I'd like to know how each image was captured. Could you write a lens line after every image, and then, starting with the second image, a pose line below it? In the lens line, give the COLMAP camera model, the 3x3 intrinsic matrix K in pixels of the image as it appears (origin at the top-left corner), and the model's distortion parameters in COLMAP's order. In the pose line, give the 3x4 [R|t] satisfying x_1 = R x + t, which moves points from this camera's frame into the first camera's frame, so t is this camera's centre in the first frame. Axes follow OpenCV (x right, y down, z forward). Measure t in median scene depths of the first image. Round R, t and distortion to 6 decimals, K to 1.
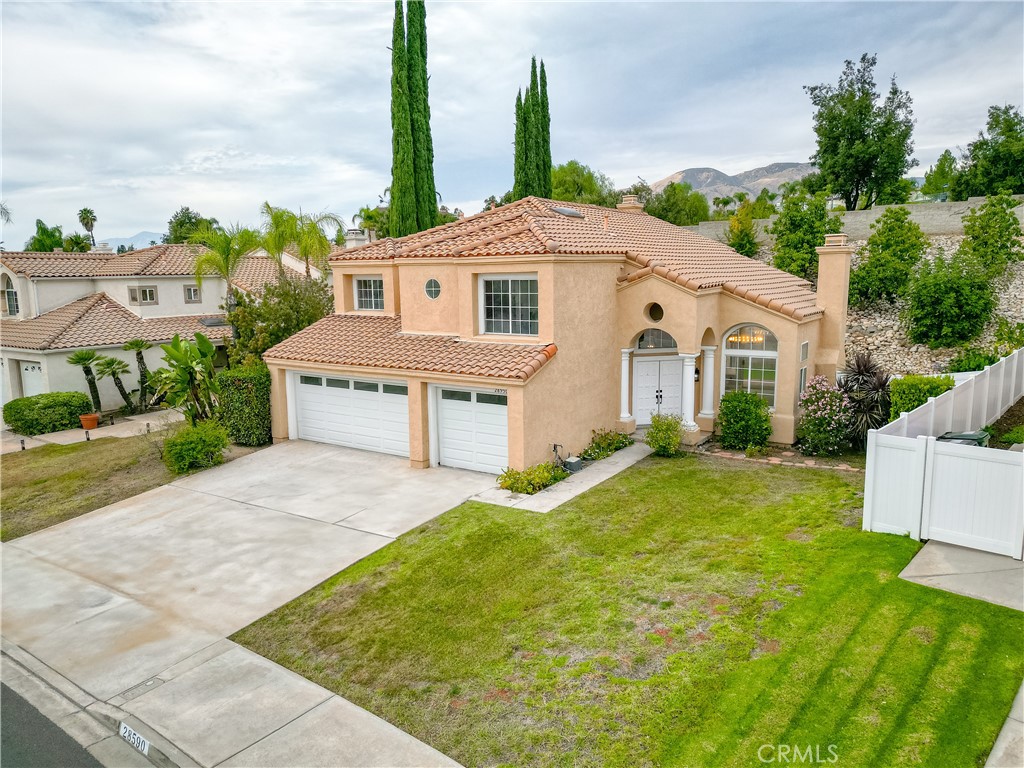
lens RADIAL K [[722.4, 0, 510.5], [0, 722.4, 382.8], [0, 0, 1]] dist [0.071601, -0.055303]
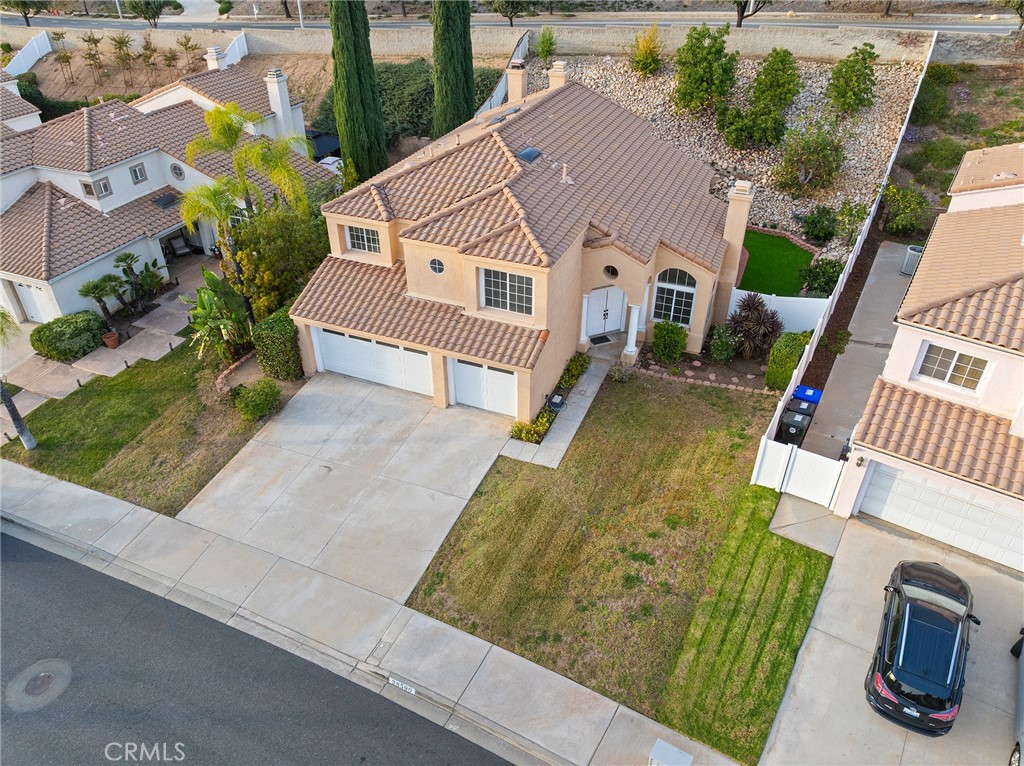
lens RADIAL K [[726.4, 0, 513.0], [0, 726.4, 384.4], [0, 0, 1]] dist [-0.043735, 0.012524]
pose [[0.979611, -0.102232, 0.172948, -0.207908], [0.015860, 0.897516, 0.440697, -0.473766], [-0.200276, -0.428969, 0.880838, -0.175487]]
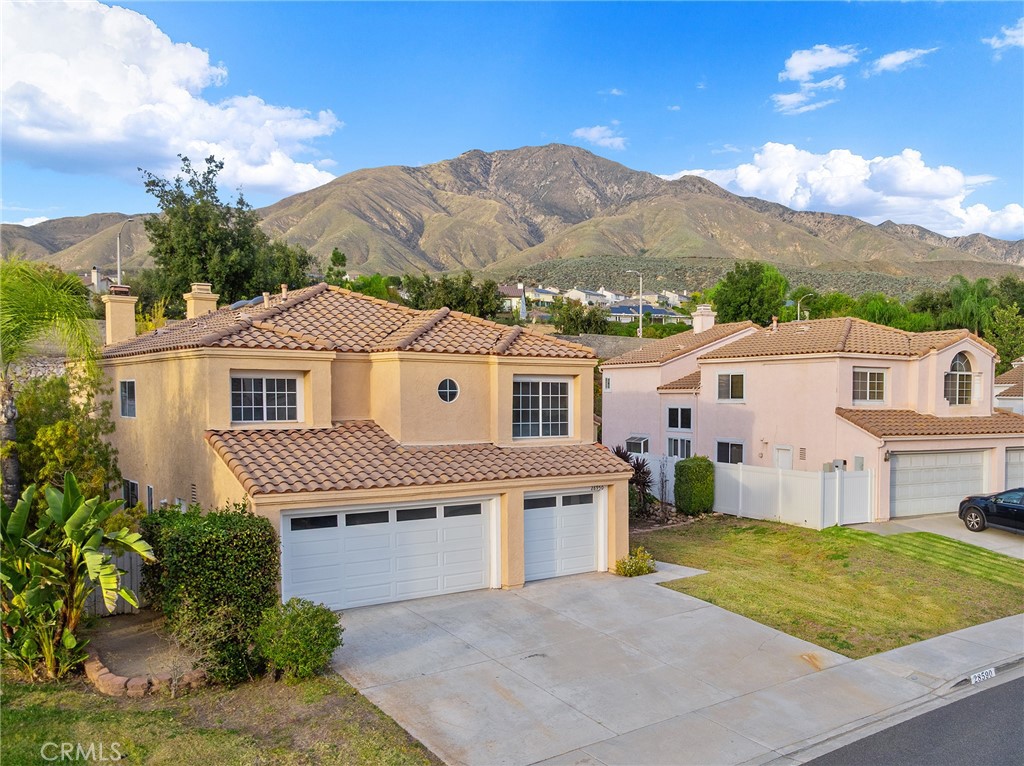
lens RADIAL K [[949.7, 0, 680.1], [0, 949.7, 444.2], [0, 0, 1]] dist [-0.034396, 0.000000]
pose [[0.227473, -0.033563, 0.973206, -1.100111], [0.139934, 0.990160, 0.001440, -0.030493], [-0.963678, 0.135857, 0.229931, 0.481193]]
